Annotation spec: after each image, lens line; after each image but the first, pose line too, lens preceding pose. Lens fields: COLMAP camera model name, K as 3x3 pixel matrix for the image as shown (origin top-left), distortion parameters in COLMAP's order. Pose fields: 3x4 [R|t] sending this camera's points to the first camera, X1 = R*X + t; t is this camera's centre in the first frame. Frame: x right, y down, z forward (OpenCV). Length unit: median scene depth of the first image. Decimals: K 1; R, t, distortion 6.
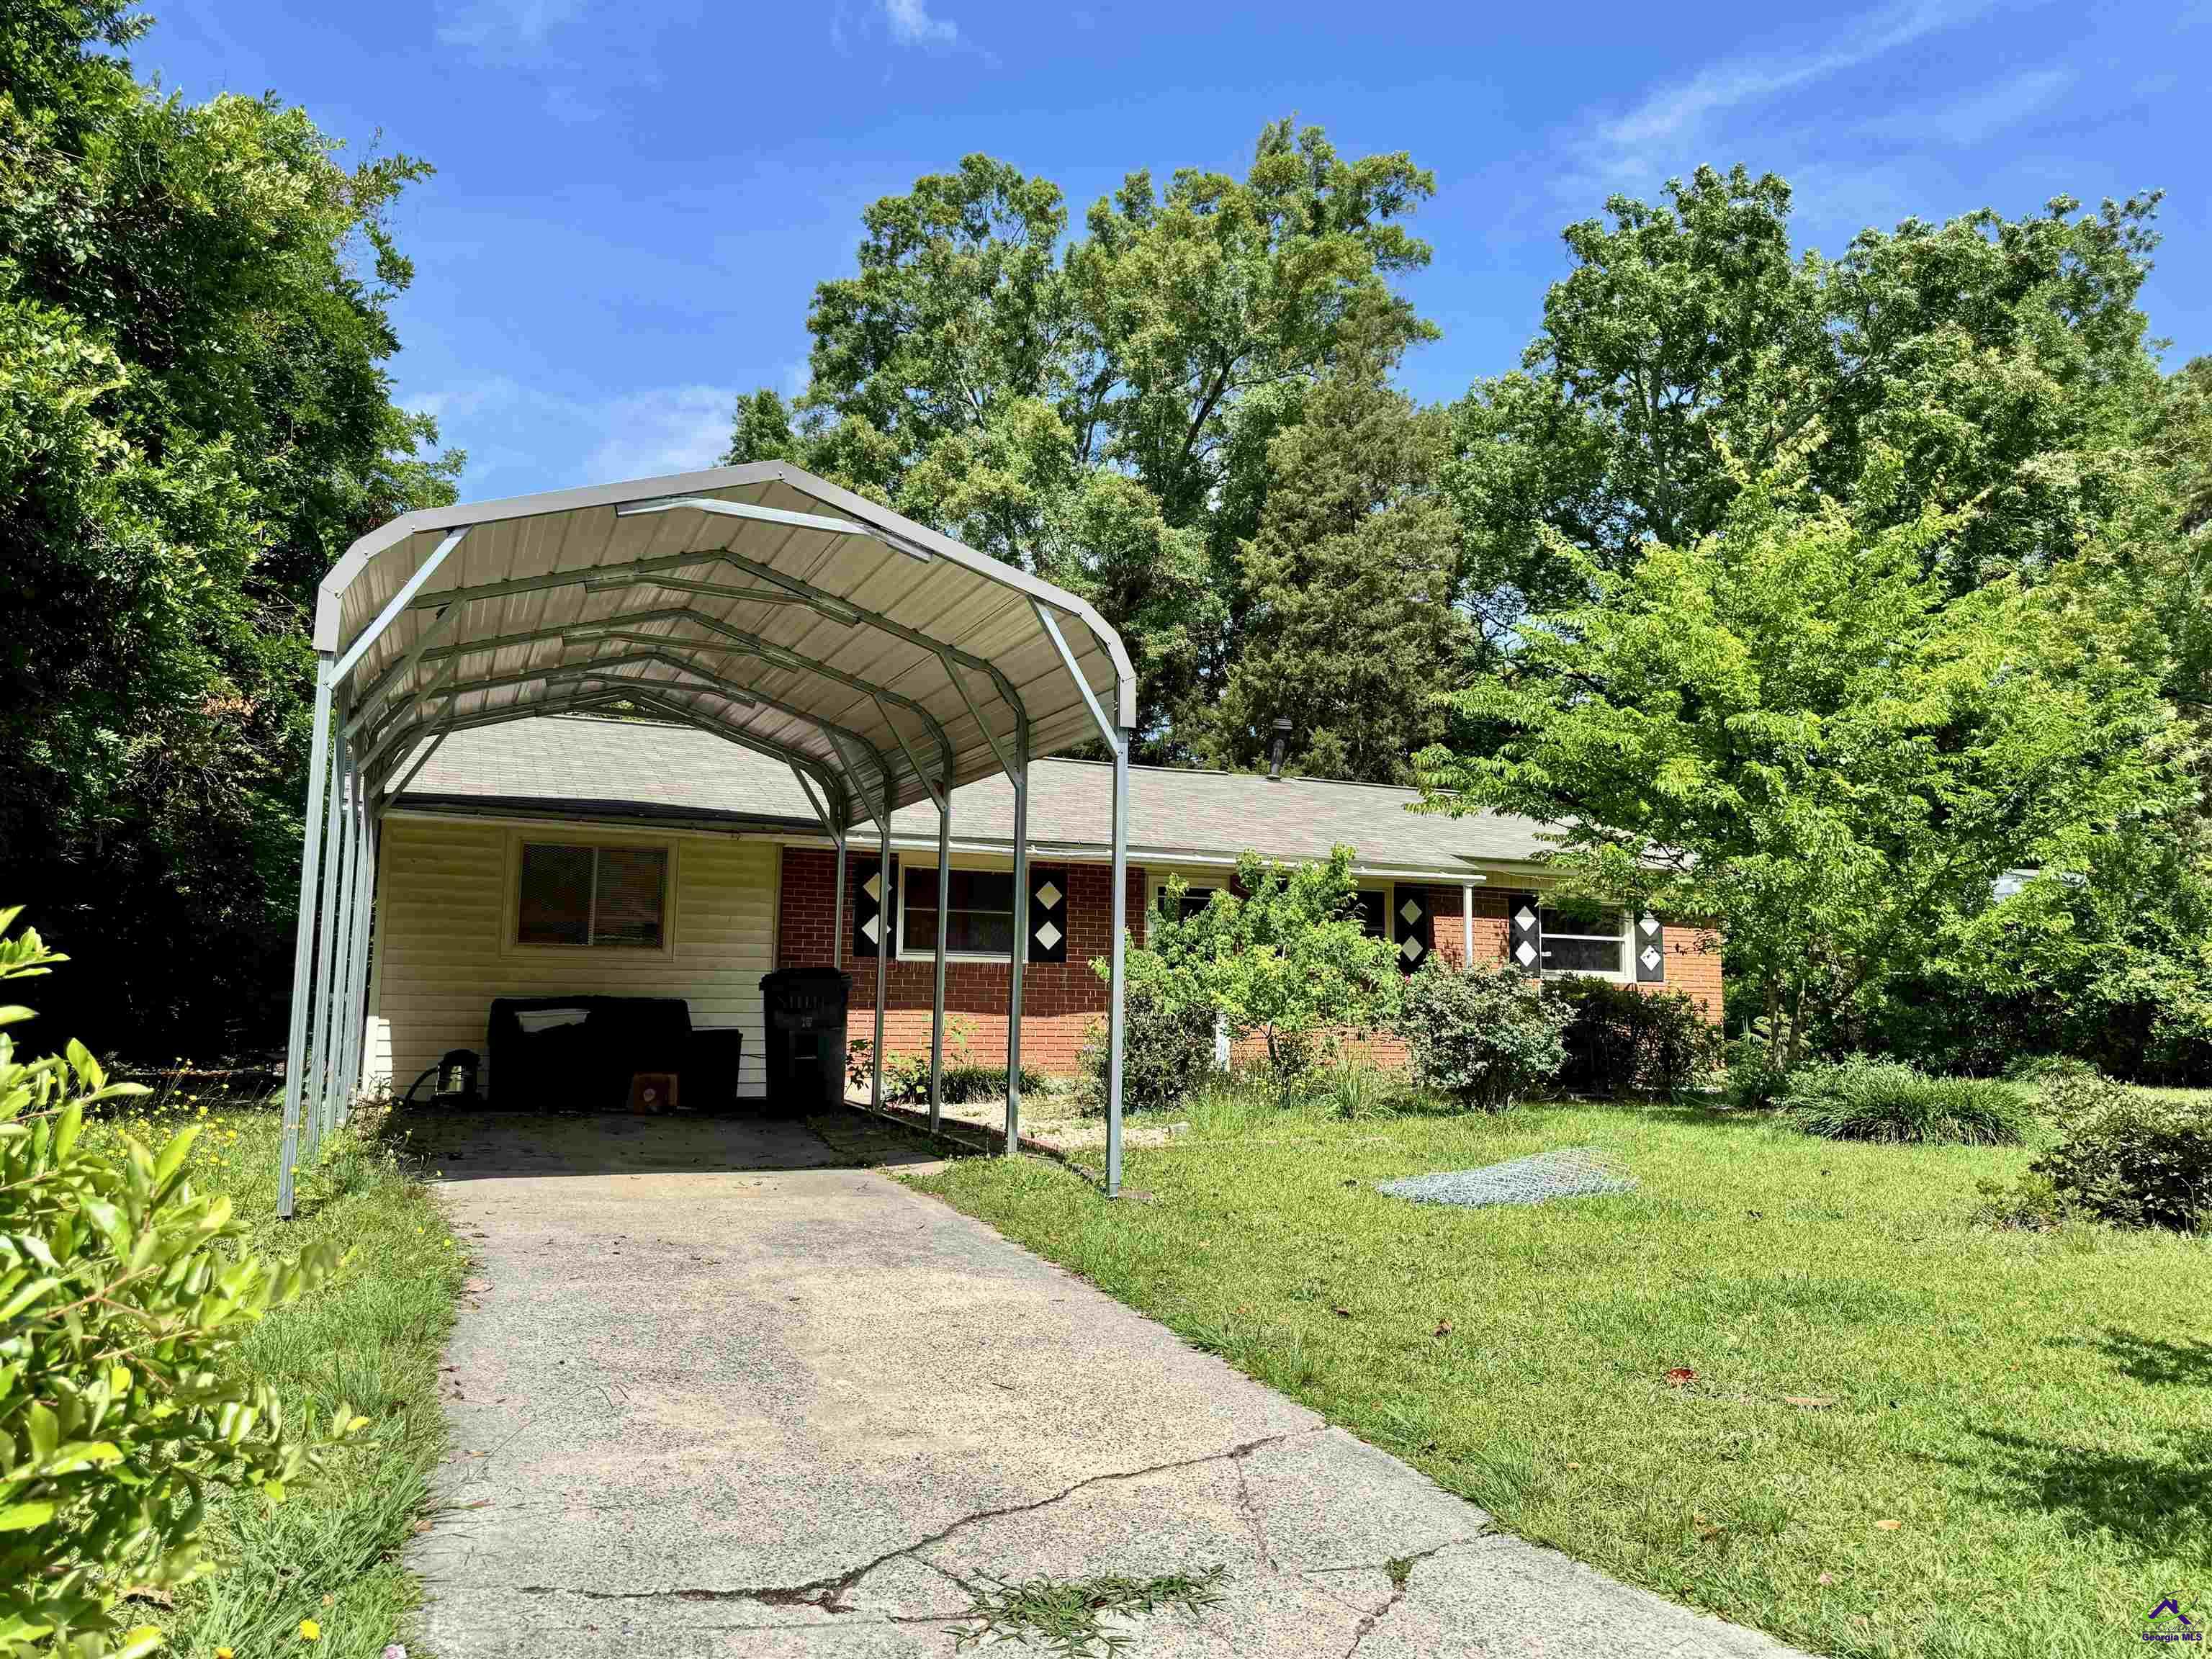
lens RADIAL K [[1527.8, 0, 1105.4], [0, 1527.8, 796.8], [0, 0, 1]] dist [-0.001197, -0.000248]
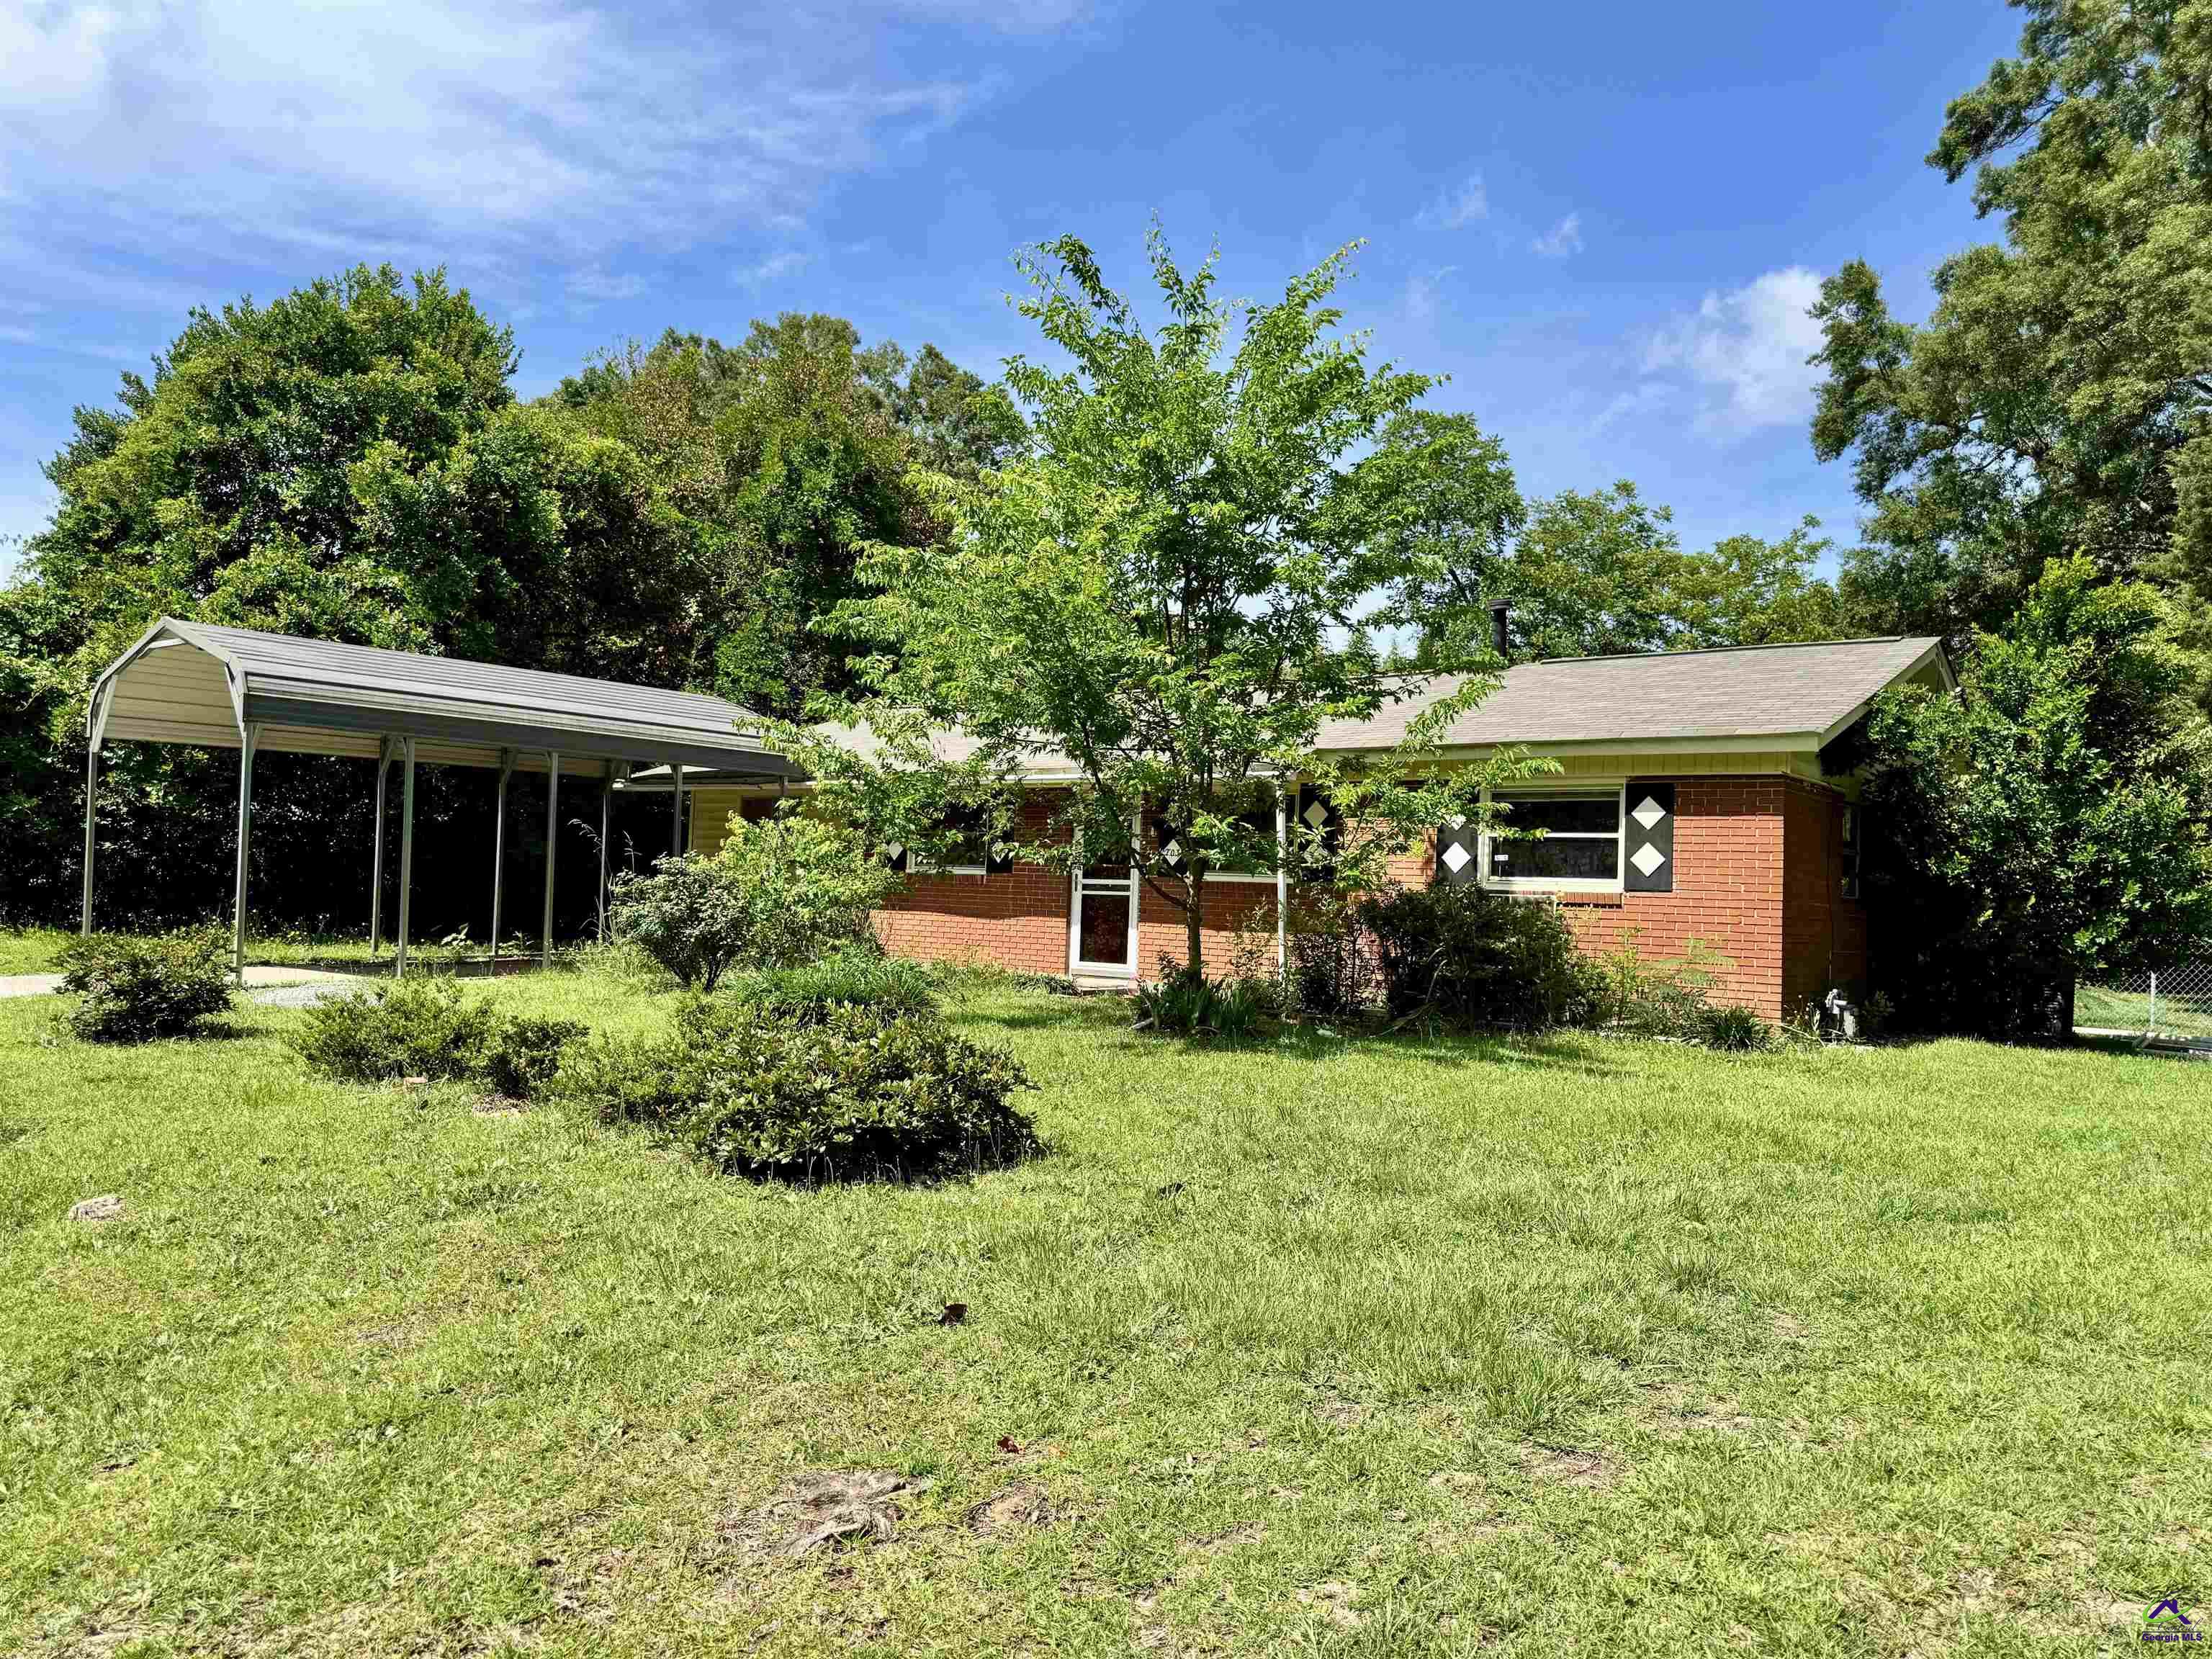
lens RADIAL K [[1560.3, 0, 1106.0], [0, 1560.3, 829.5], [0, 0, 1]] dist [0.001206, 0.000099]
pose [[0.495765, -0.040150, -0.867528, 0.665386], [0.081253, 0.996693, 0.000306, 0.052806], [0.864648, -0.070640, 0.497388, 0.303590]]
